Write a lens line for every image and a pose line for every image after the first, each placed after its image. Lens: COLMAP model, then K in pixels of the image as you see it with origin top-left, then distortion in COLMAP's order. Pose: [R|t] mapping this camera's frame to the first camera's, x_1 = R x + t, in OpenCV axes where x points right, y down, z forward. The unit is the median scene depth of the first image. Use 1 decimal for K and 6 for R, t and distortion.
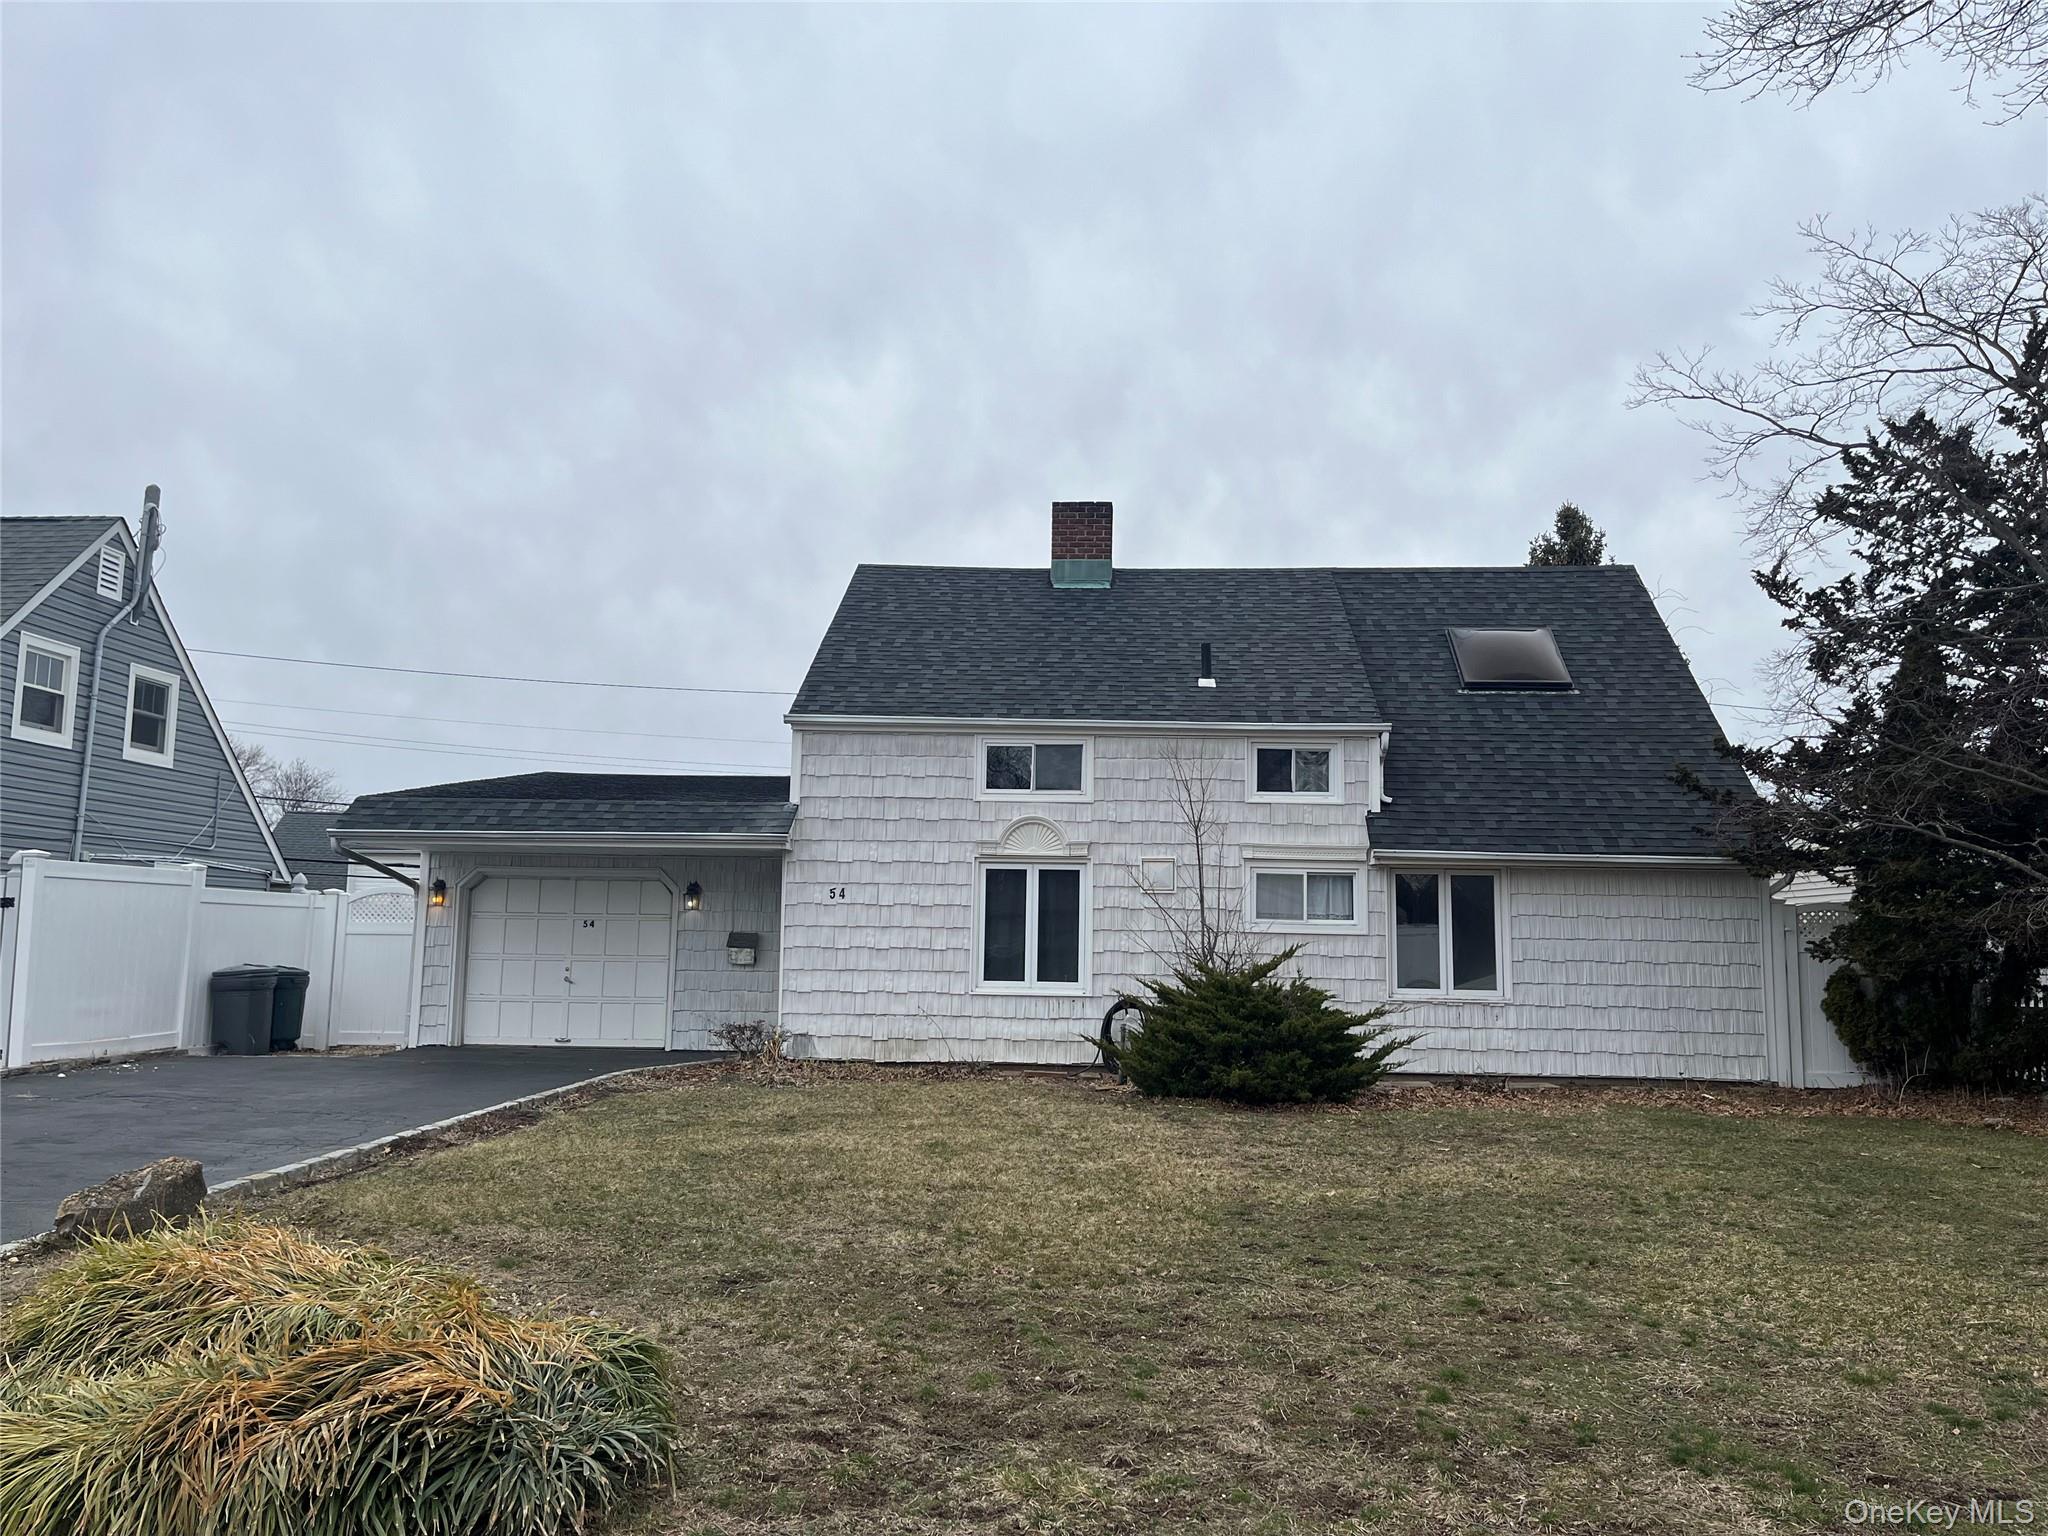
lens RADIAL K [[1492.3, 0, 1024.0], [0, 1492.3, 768.0], [0, 0, 1]] dist [0.053836, -0.008889]
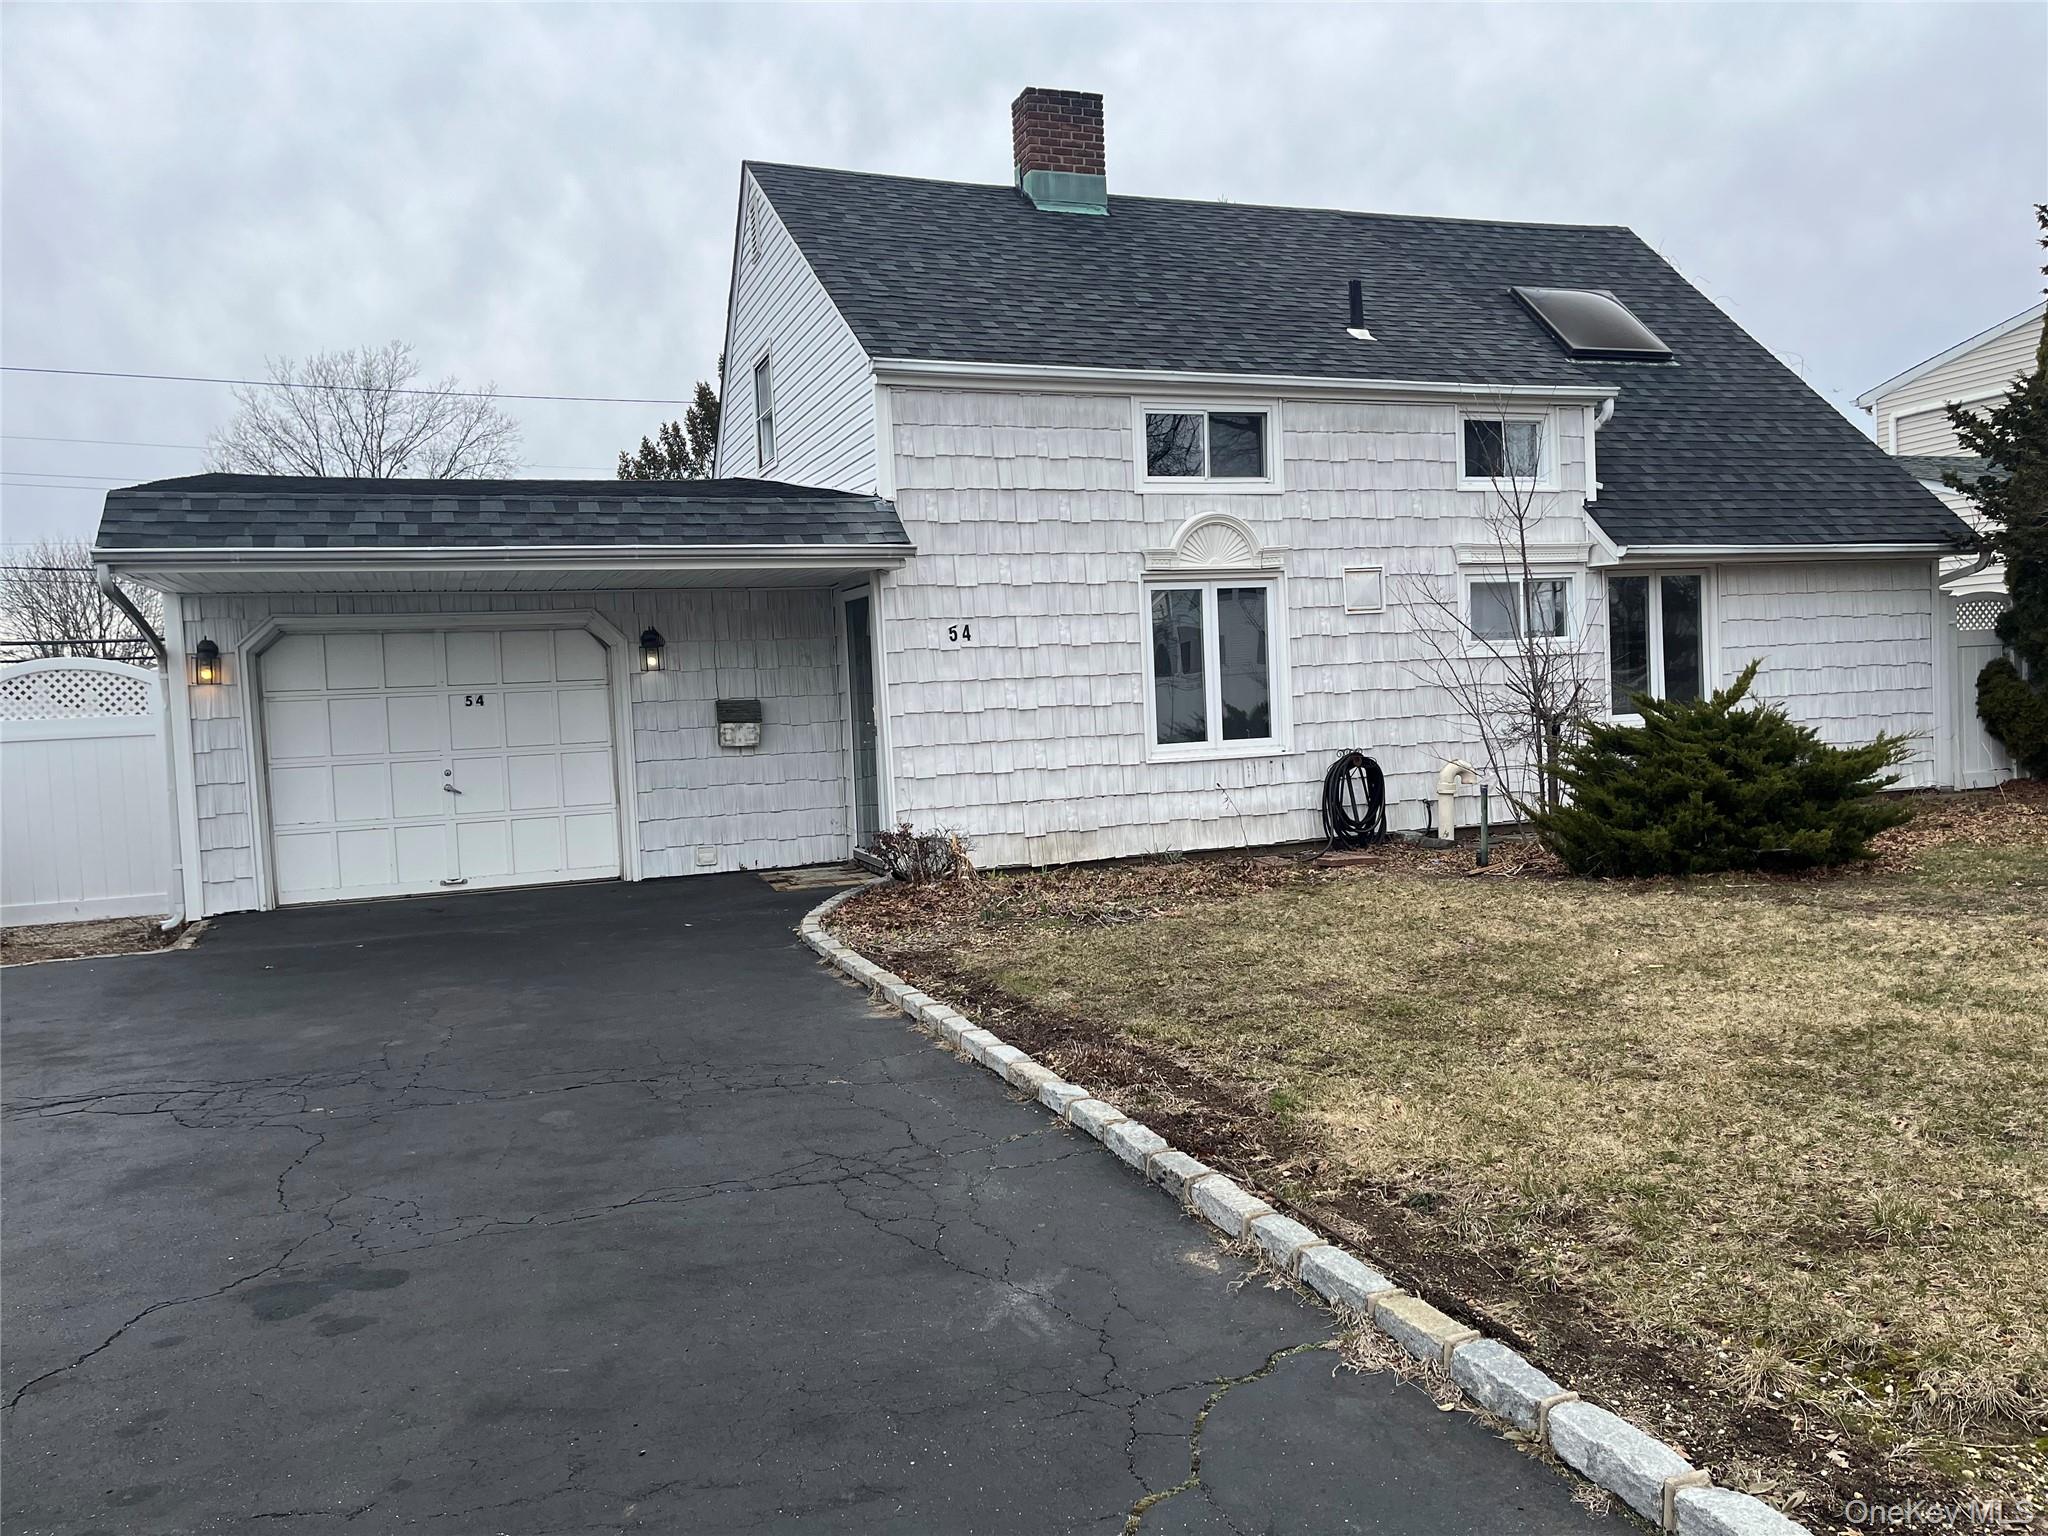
lens RADIAL K [[1492.3, 0, 1024.0], [0, 1492.3, 768.0], [0, 0, 1]] dist [0.053836, -0.008889]
pose [[0.917501, -0.078449, 0.389920, -0.368144], [0.011774, 0.985283, 0.170526, 0.028871], [-0.397559, -0.151867, 0.904922, 0.363257]]
